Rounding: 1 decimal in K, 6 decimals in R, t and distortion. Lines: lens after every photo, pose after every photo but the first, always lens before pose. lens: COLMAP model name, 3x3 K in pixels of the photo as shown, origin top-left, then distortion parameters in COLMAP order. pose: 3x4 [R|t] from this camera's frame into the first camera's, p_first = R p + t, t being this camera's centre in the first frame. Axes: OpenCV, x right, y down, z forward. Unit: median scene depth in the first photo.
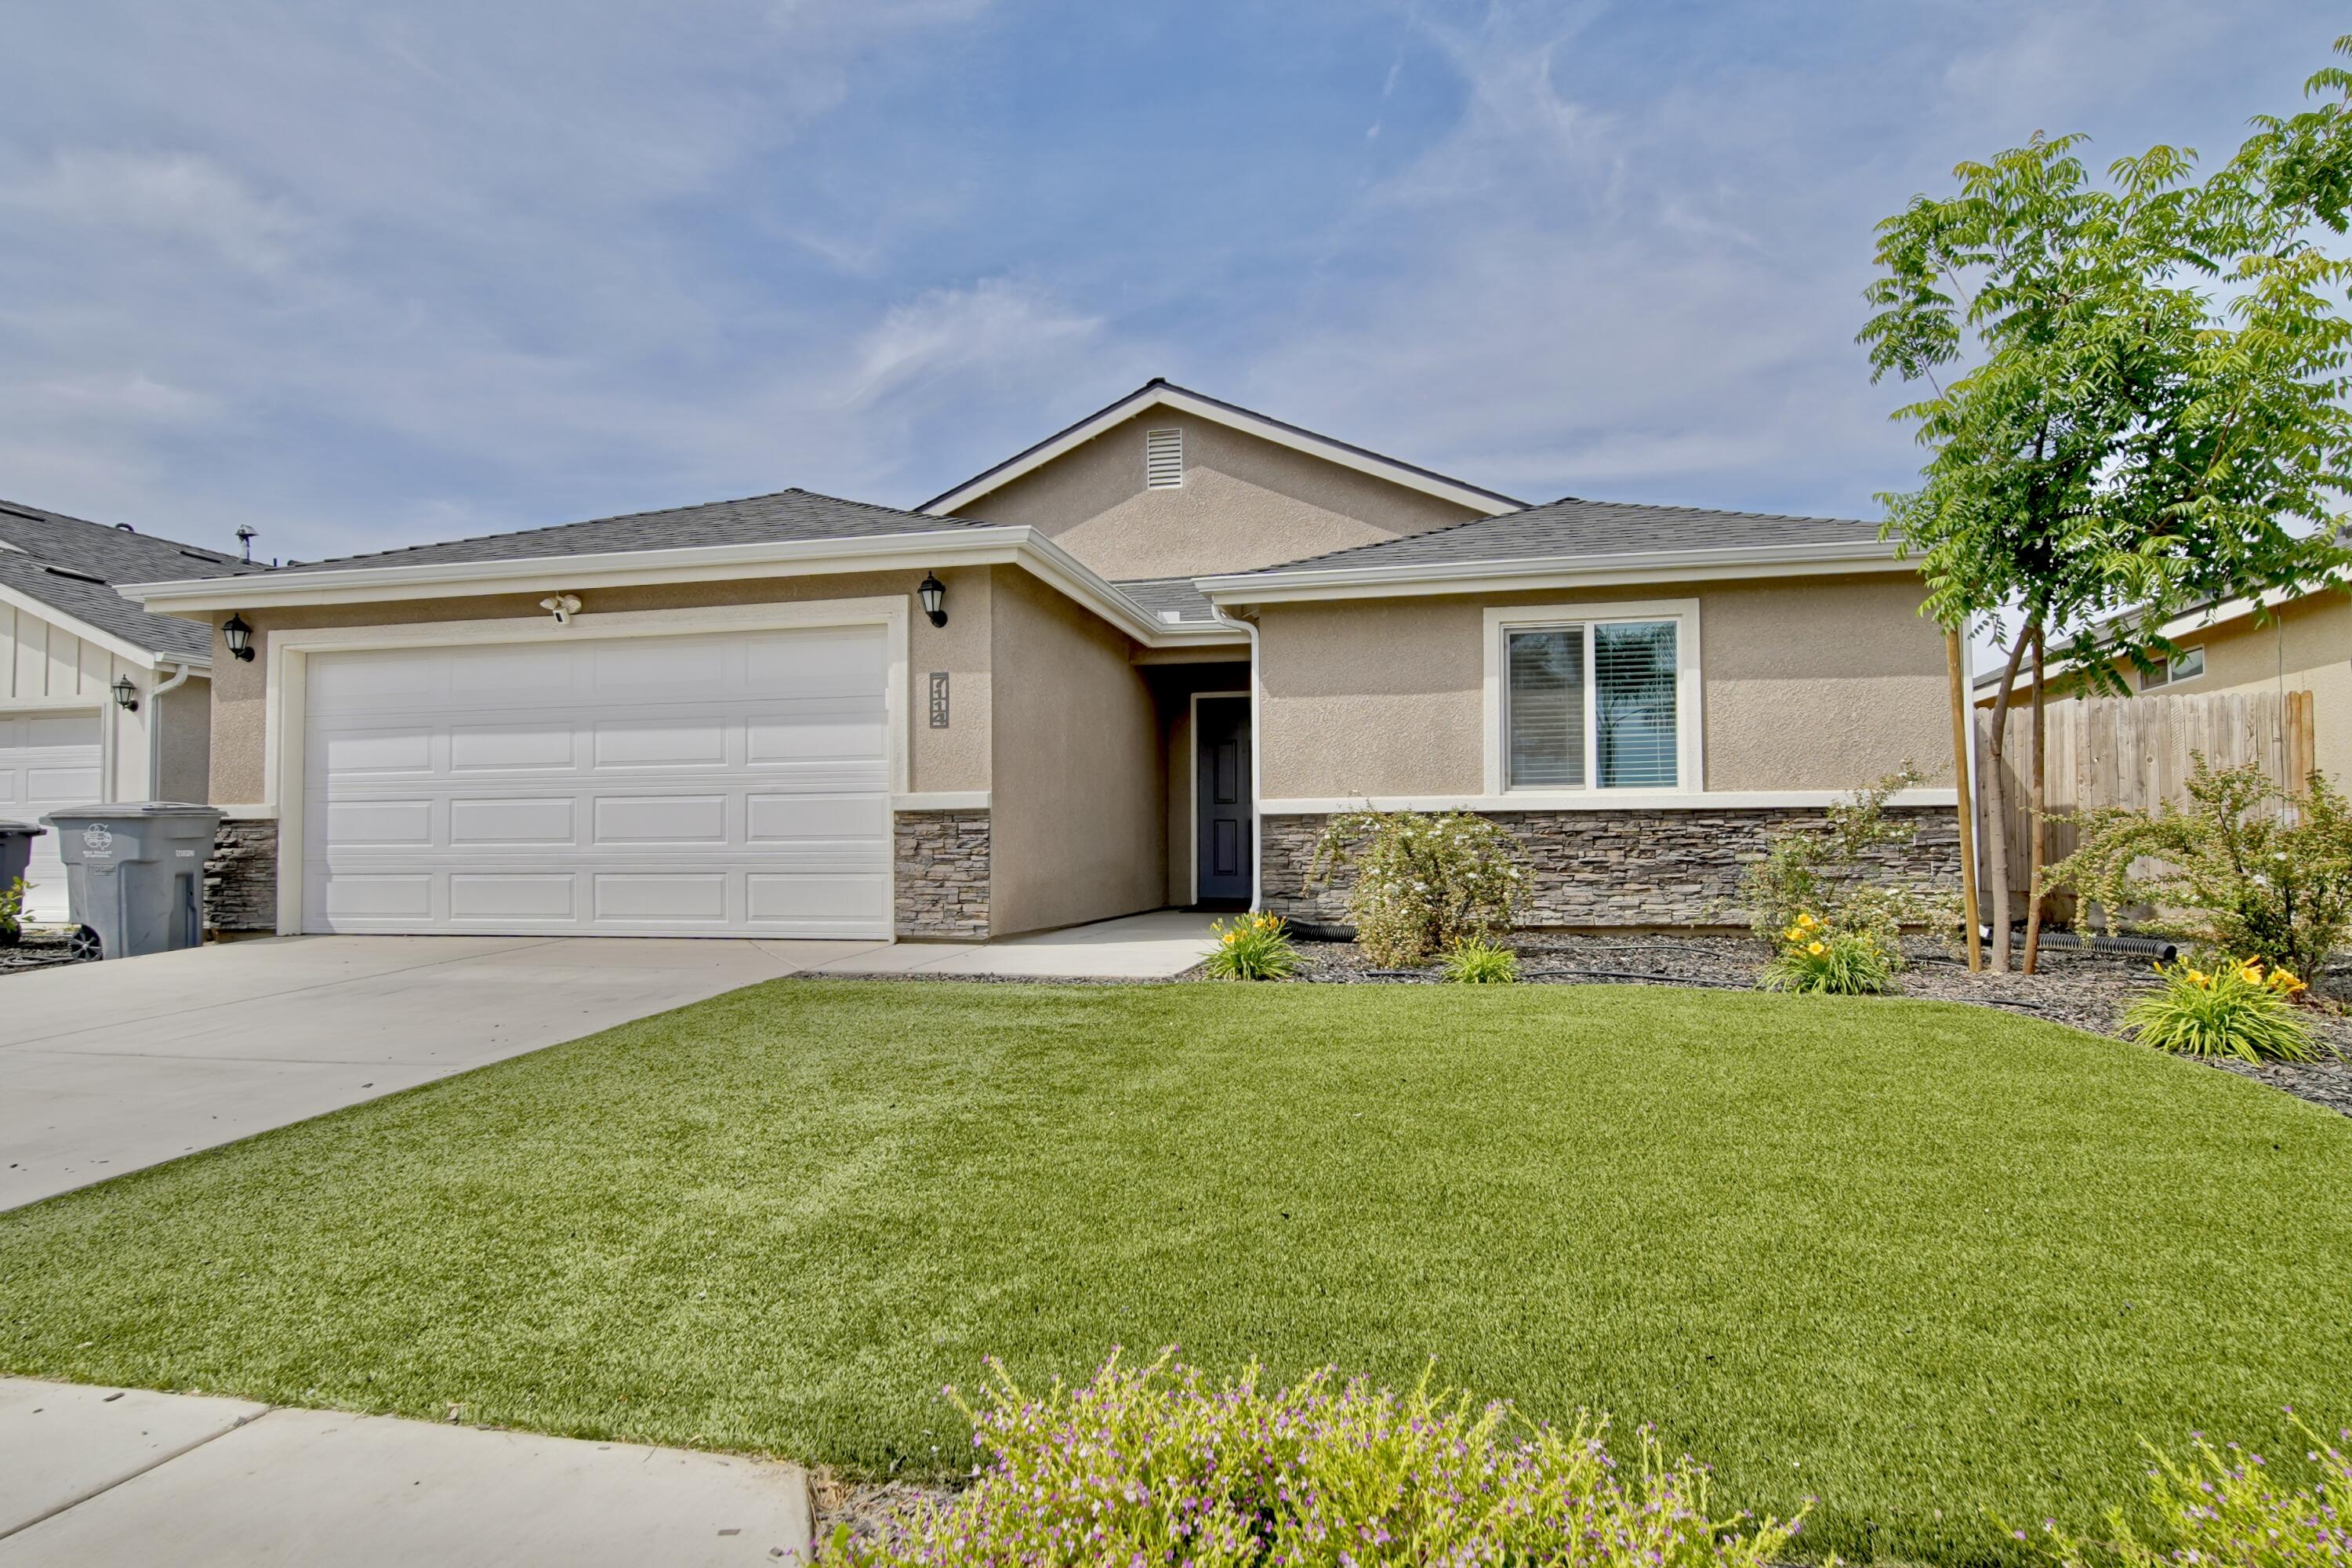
lens RADIAL K [[1330.5, 0, 1165.6], [0, 1330.5, 817.3], [0, 0, 1]] dist [0.002031, -0.001049]
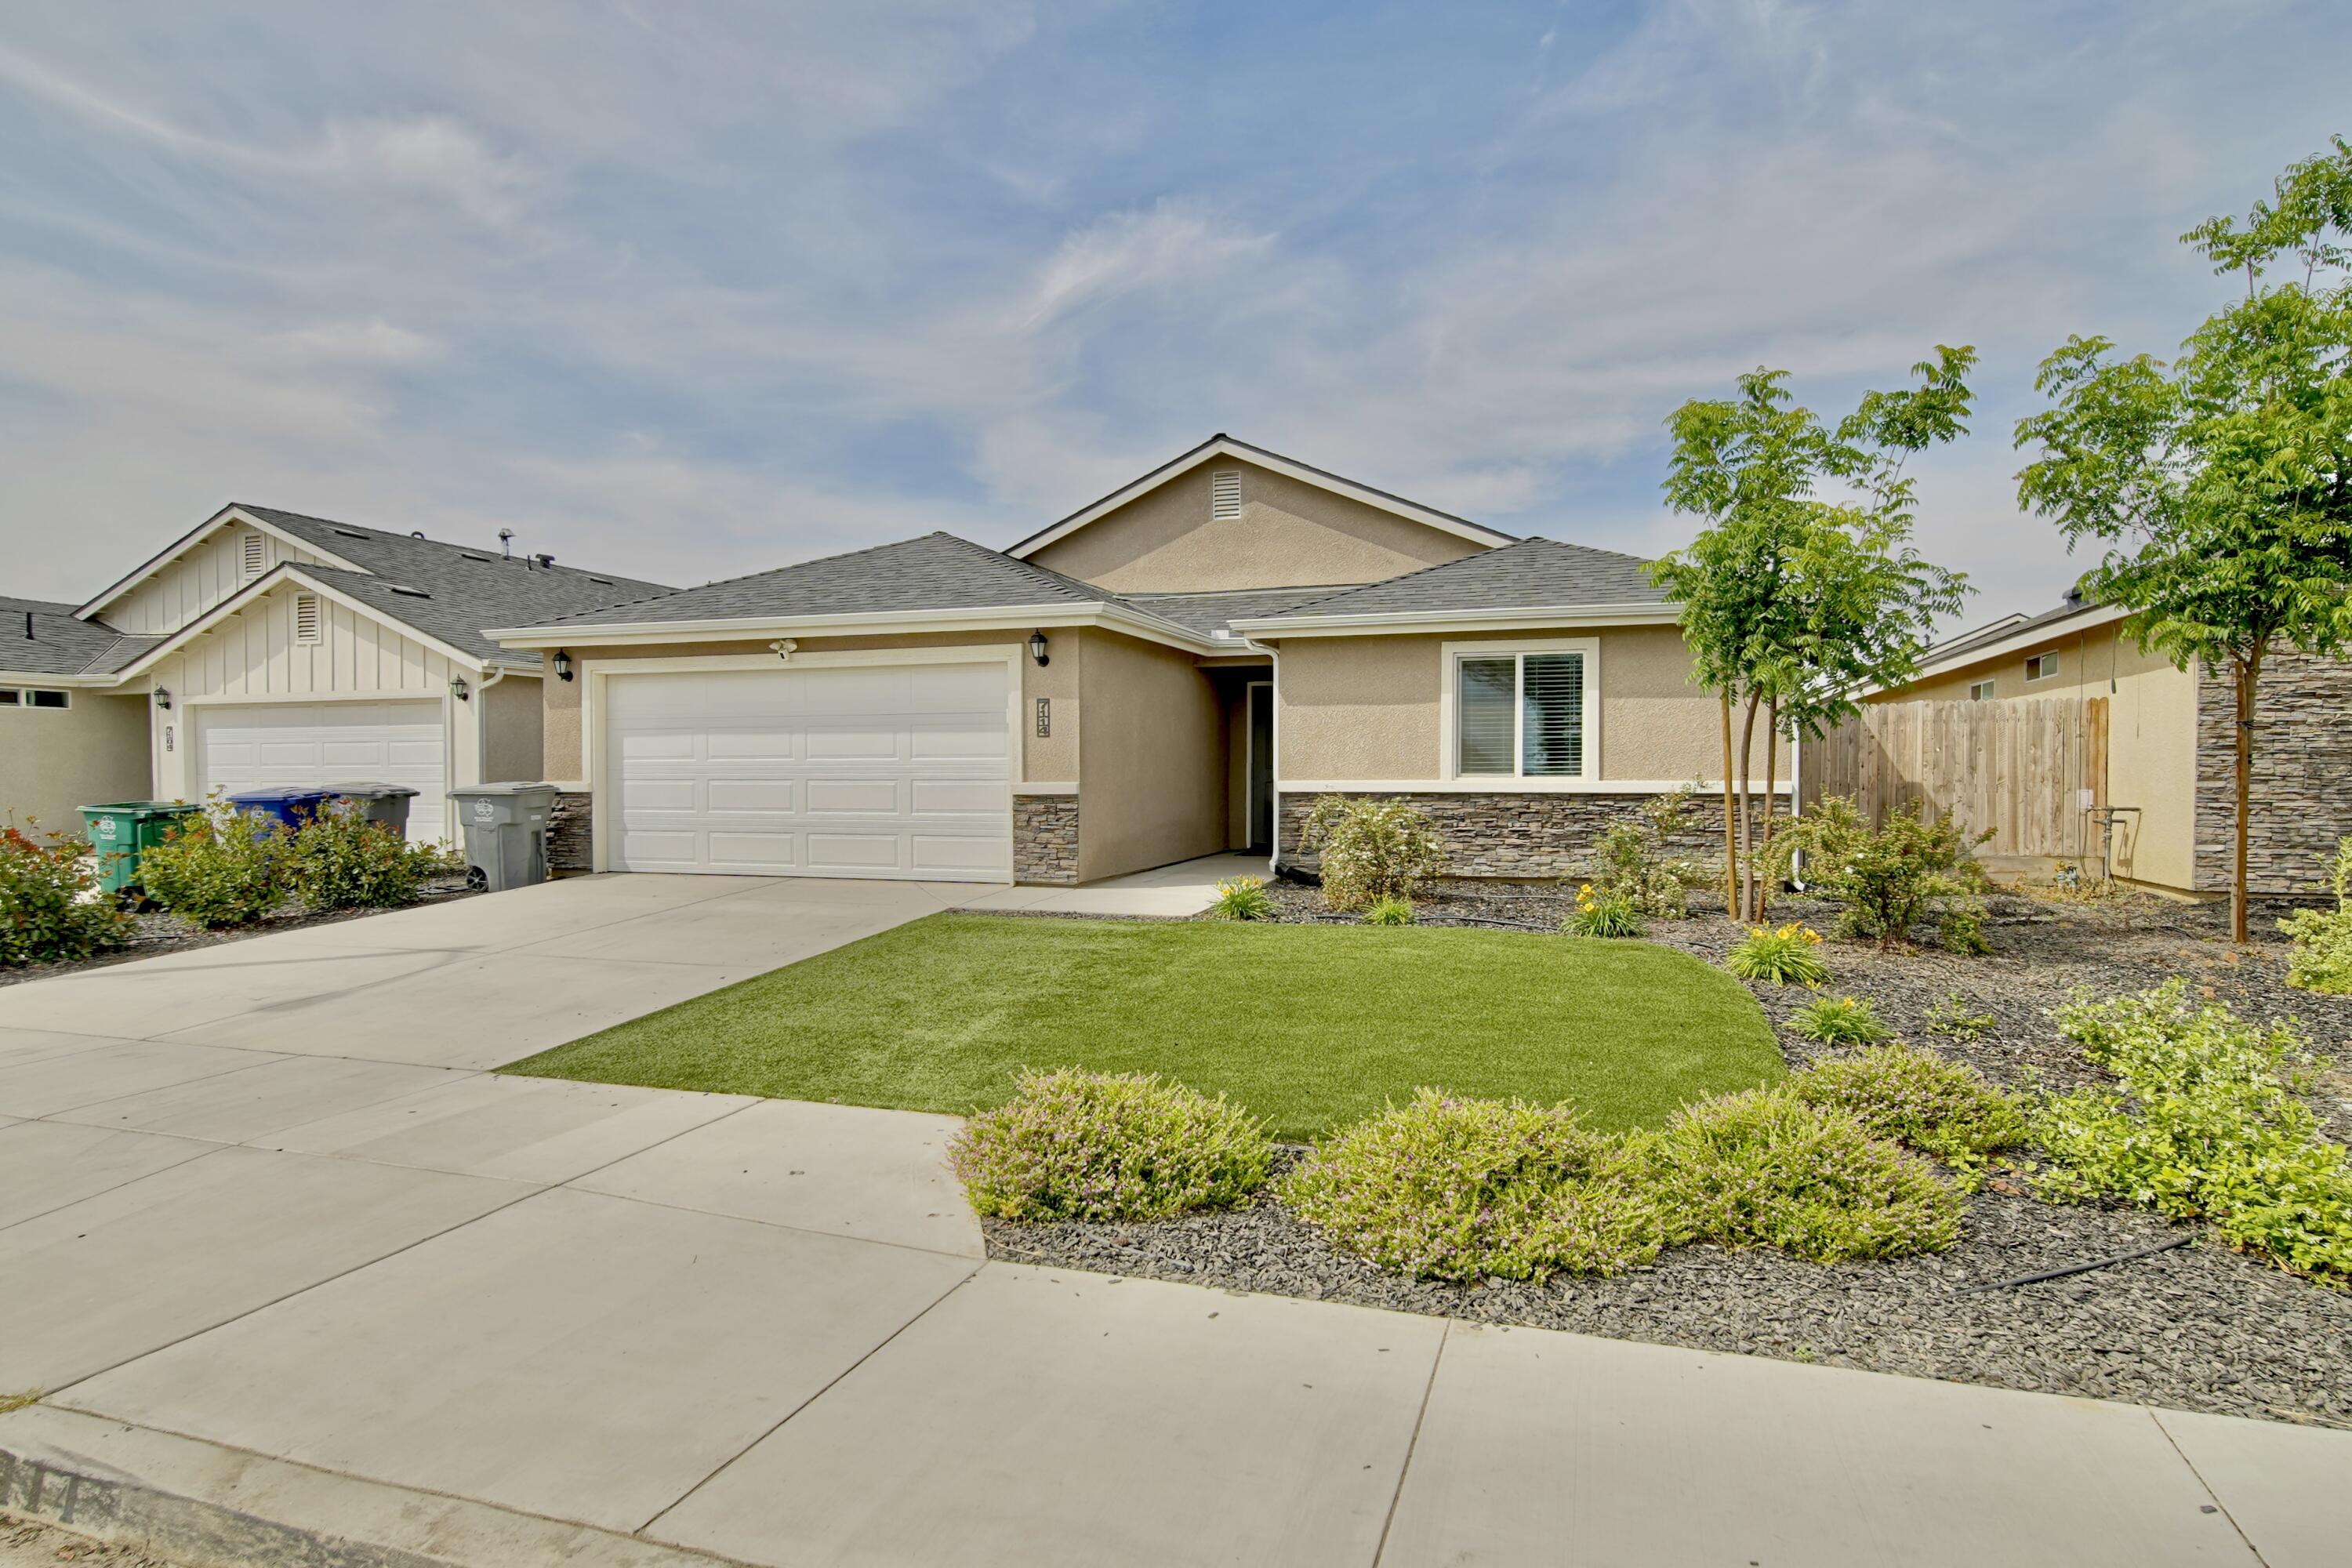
lens RADIAL K [[1307.3, 0, 1166.3], [0, 1307.3, 790.5], [0, 0, 1]] dist [0.000354, 0.000034]
pose [[0.995404, 0.004180, -0.095675, 0.091125], [0.000397, 0.998859, 0.047763, -0.072736], [0.095765, -0.047581, 0.994266, -0.368625]]
